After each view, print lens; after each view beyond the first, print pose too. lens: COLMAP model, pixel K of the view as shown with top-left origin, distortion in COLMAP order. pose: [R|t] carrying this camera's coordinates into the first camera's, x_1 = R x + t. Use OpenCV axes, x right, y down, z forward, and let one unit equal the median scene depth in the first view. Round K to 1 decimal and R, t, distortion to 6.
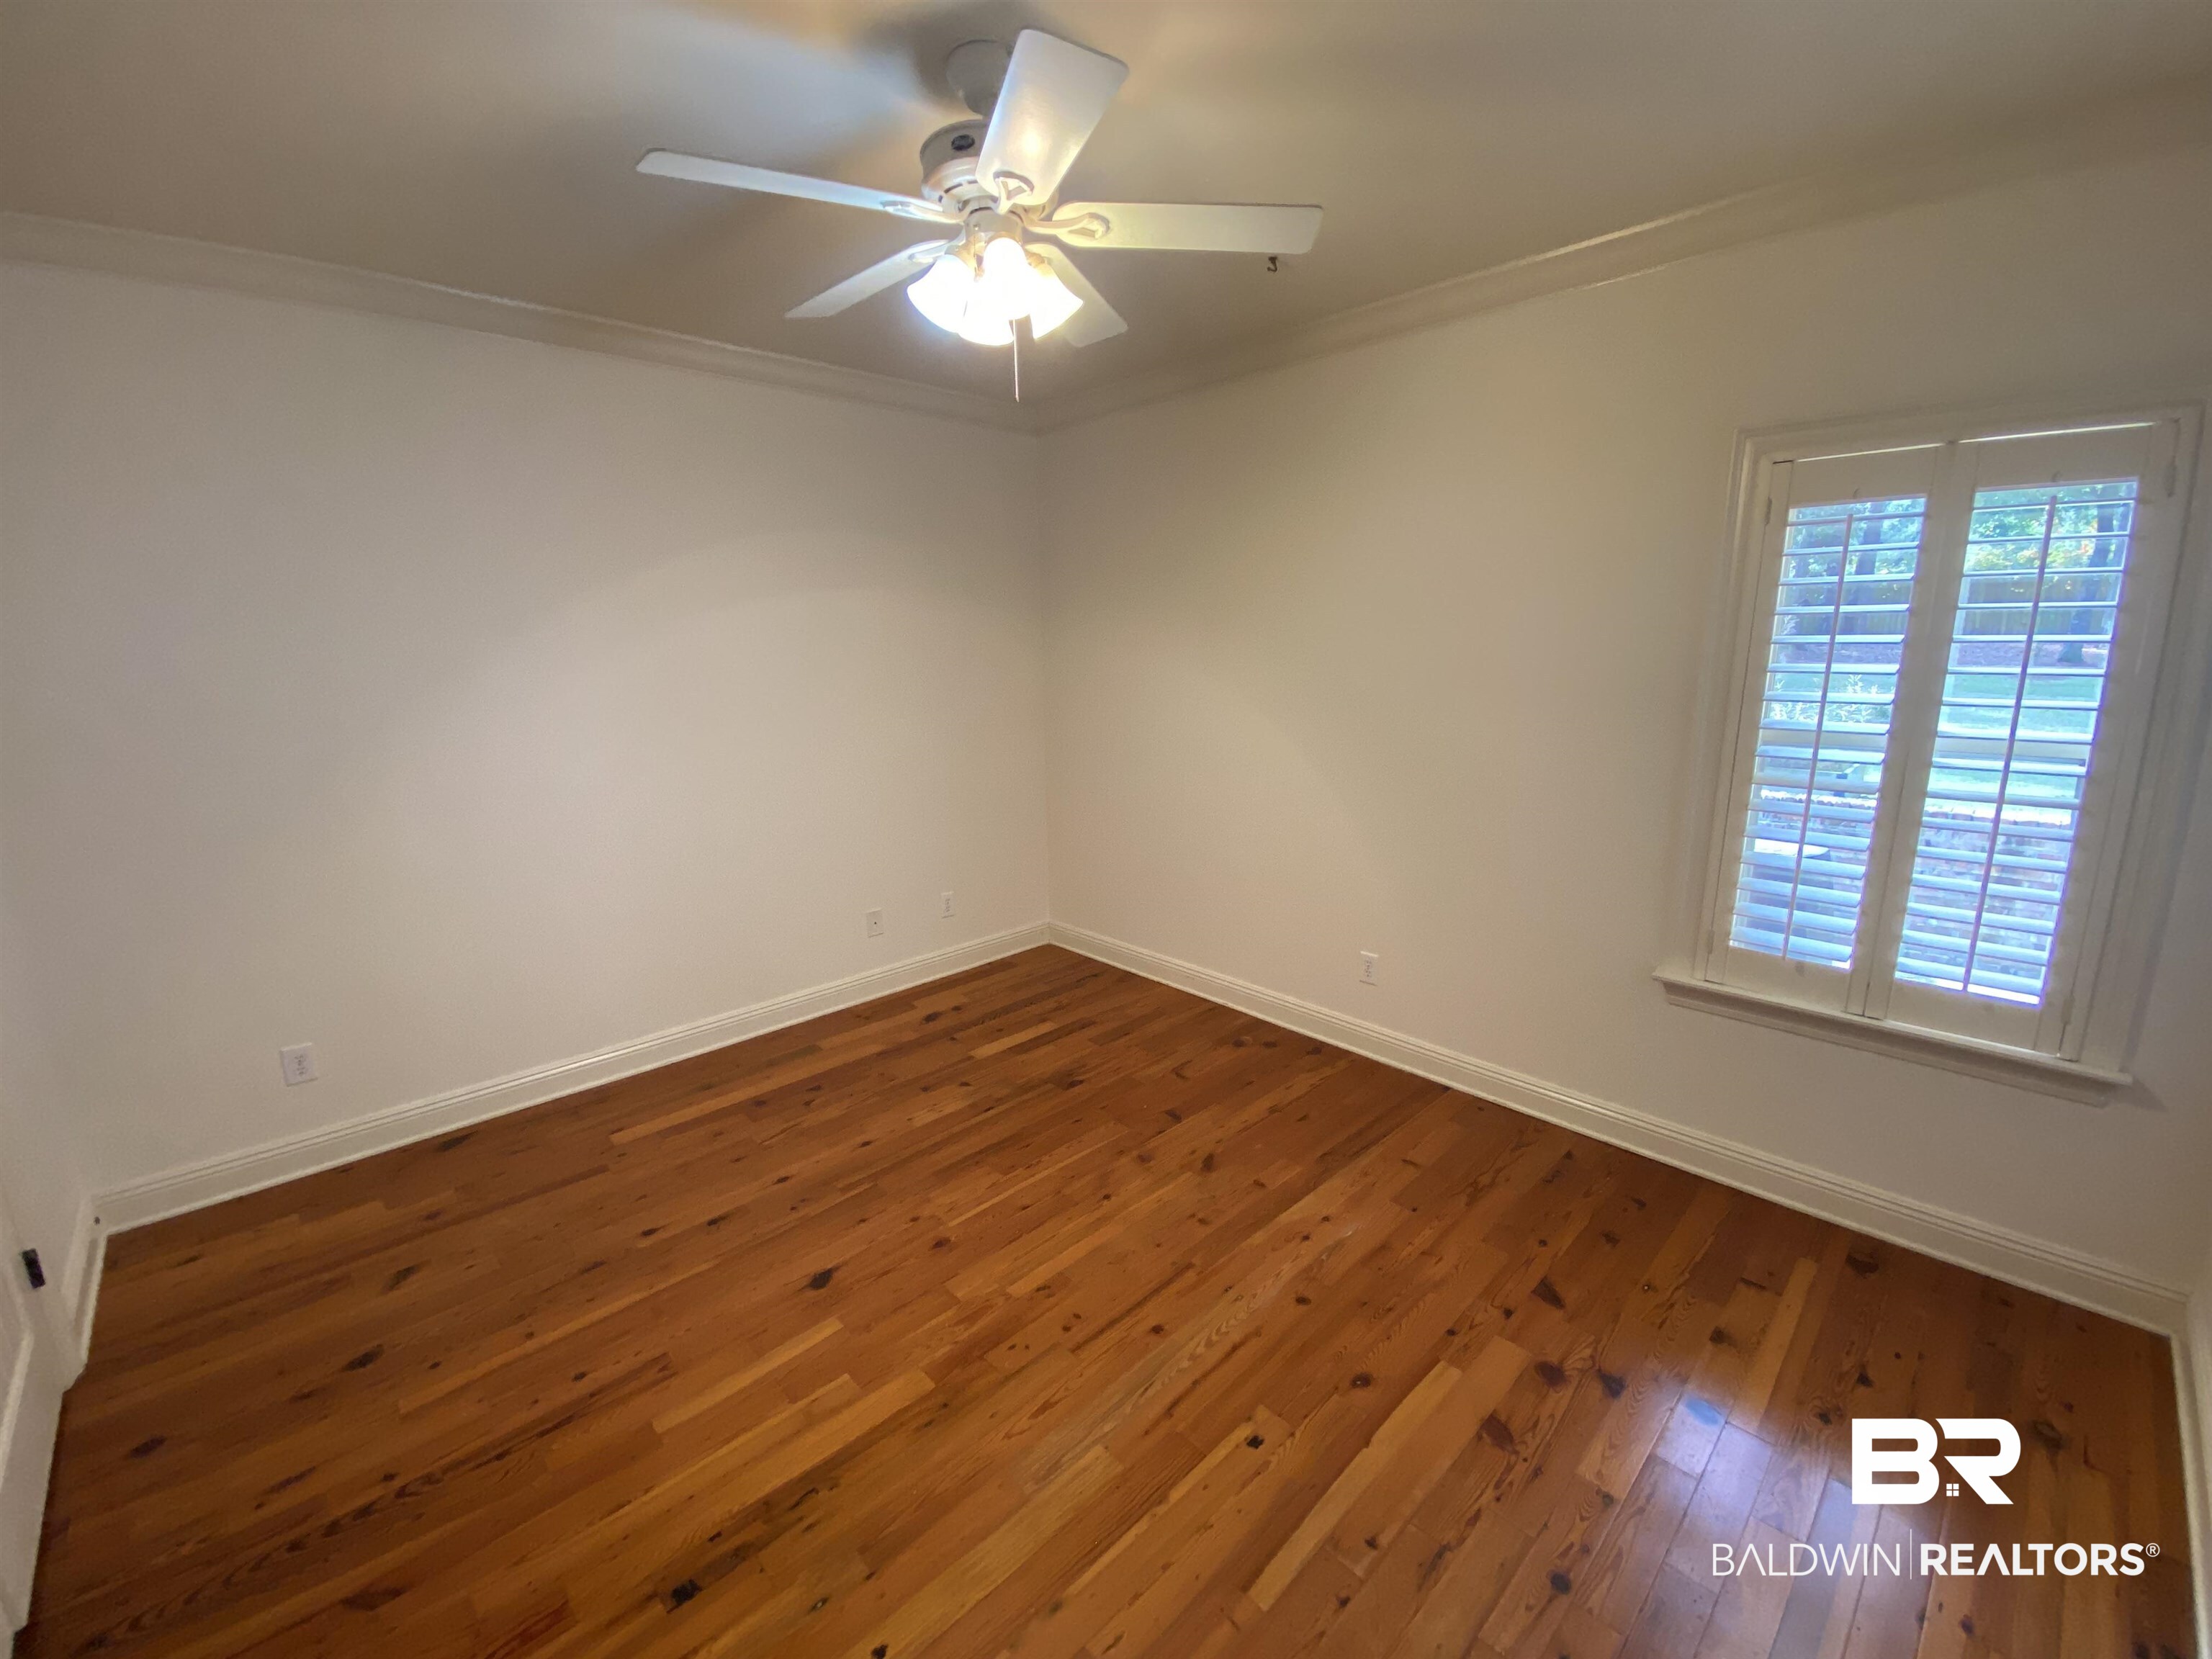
lens RADIAL K [[891.5, 0, 1116.5], [0, 891.5, 809.9], [0, 0, 1]] dist [0.016859, -0.009802]
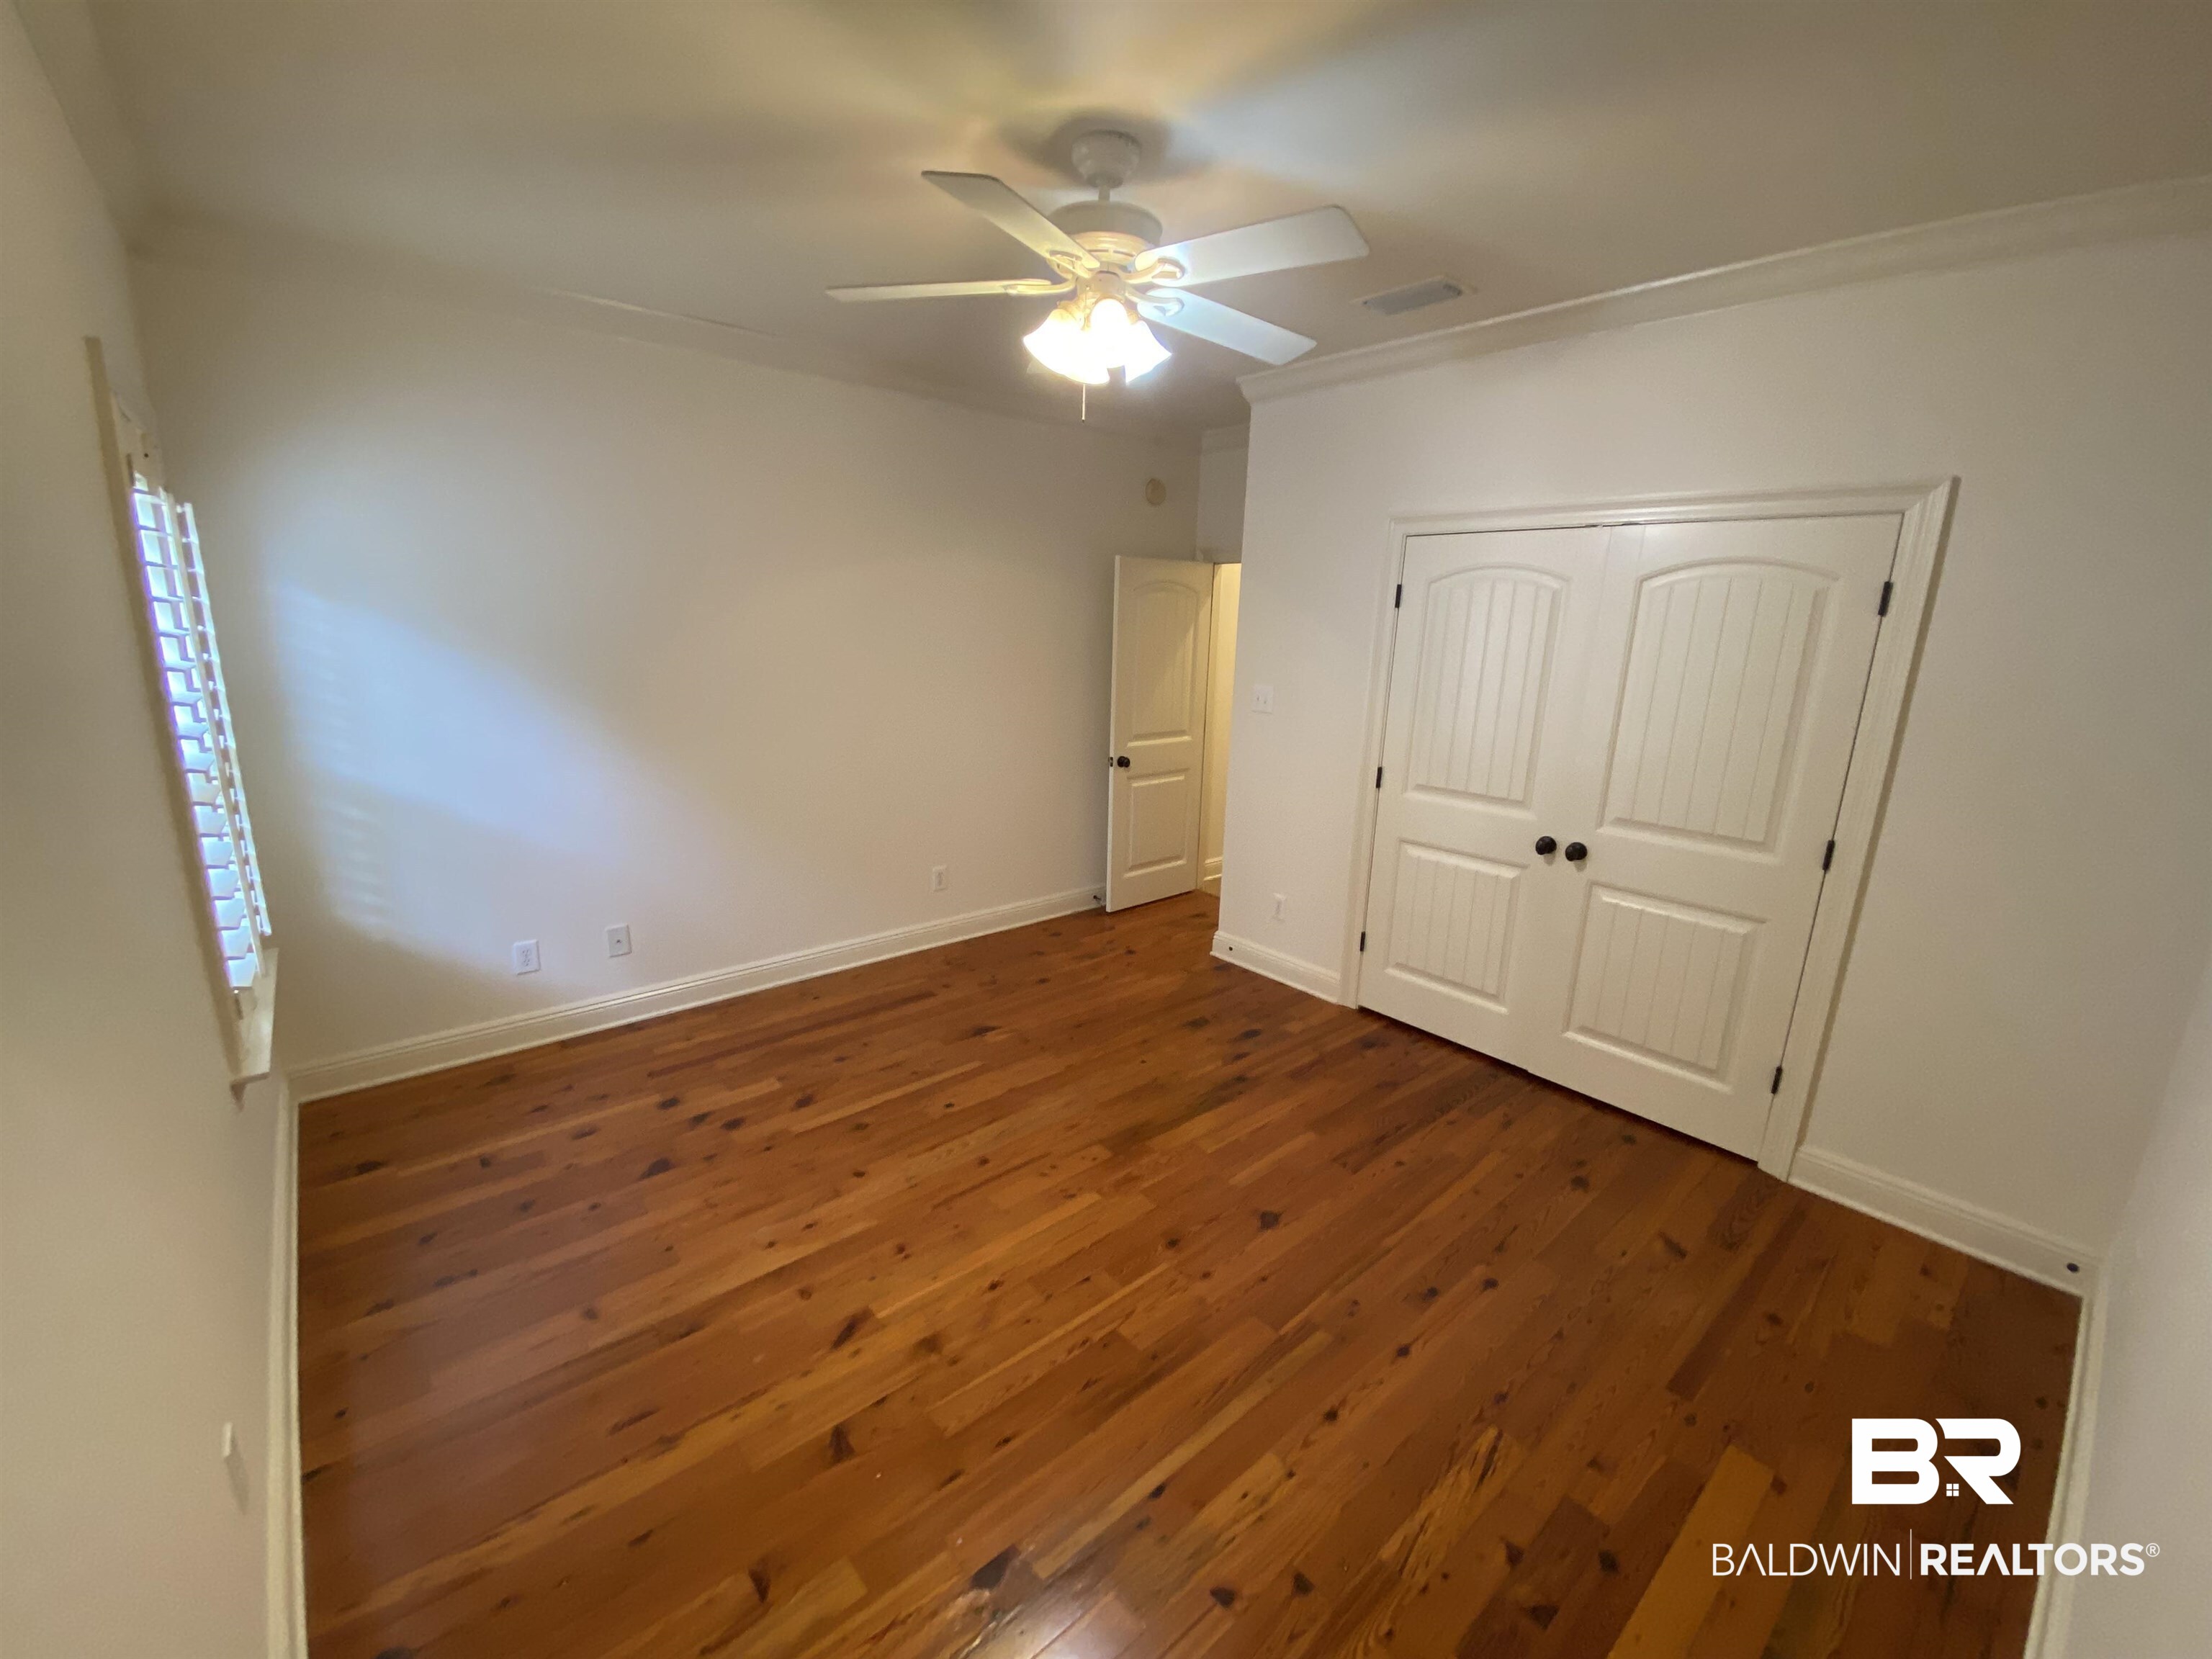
lens RADIAL K [[891.5, 0, 1110.9], [0, 891.5, 821.5], [0, 0, 1]] dist [0.016859, -0.009802]
pose [[-0.998252, -0.022338, 0.054725, -0.170932], [0.001613, 0.915203, 0.402990, -0.342715], [-0.059086, 0.402373, -0.913567, 1.694287]]
